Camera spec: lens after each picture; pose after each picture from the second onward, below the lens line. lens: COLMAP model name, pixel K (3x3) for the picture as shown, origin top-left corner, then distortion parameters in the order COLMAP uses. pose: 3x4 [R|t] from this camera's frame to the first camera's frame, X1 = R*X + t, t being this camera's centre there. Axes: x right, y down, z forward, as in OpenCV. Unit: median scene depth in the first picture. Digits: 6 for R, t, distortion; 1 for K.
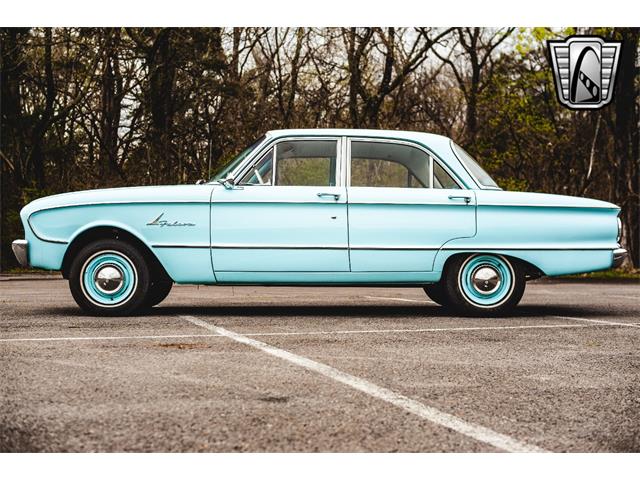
lens RADIAL K [[994.3, 0, 319.8], [0, 994.3, 240.1], [0, 0, 1]] dist [-0.124476, 0.136757]
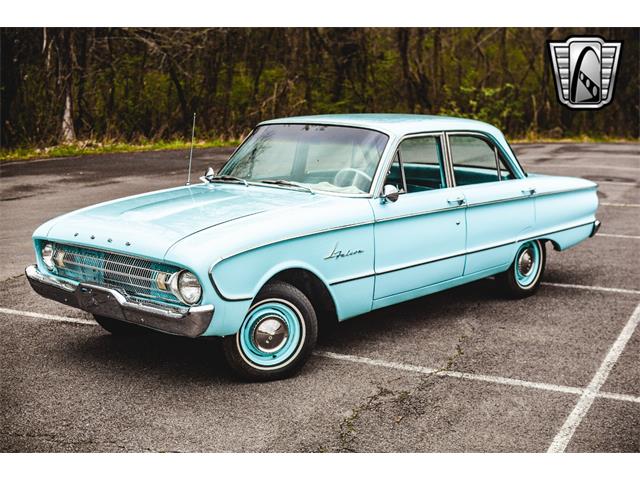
lens RADIAL K [[994.3, 0, 319.8], [0, 994.3, 240.1], [0, 0, 1]] dist [-0.124476, 0.136757]
pose [[0.675774, -0.129004, 0.725732, -0.751153], [-0.008857, 0.983074, 0.182996, -0.176151], [-0.737055, -0.130092, 0.663194, 0.464831]]
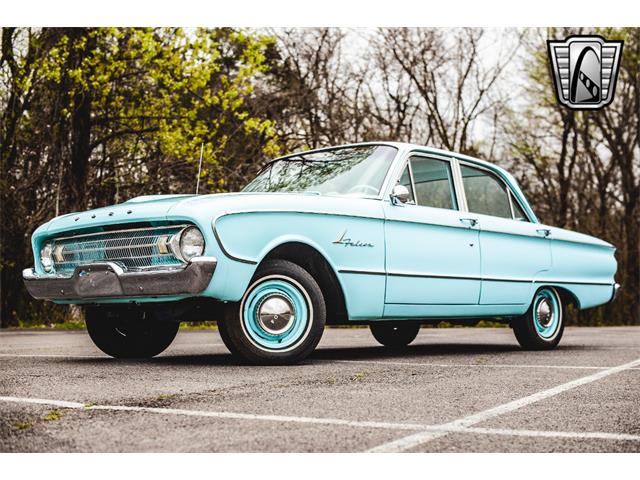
lens RADIAL K [[1013.1, 0, 320.2], [0, 1013.1, 238.3], [0, 0, 1]] dist [-0.122236, 0.107244]
pose [[0.684452, 0.051092, 0.727266, -0.747410], [-0.004394, 0.997812, -0.065963, 0.032806], [-0.729045, 0.041953, 0.683179, 0.461714]]
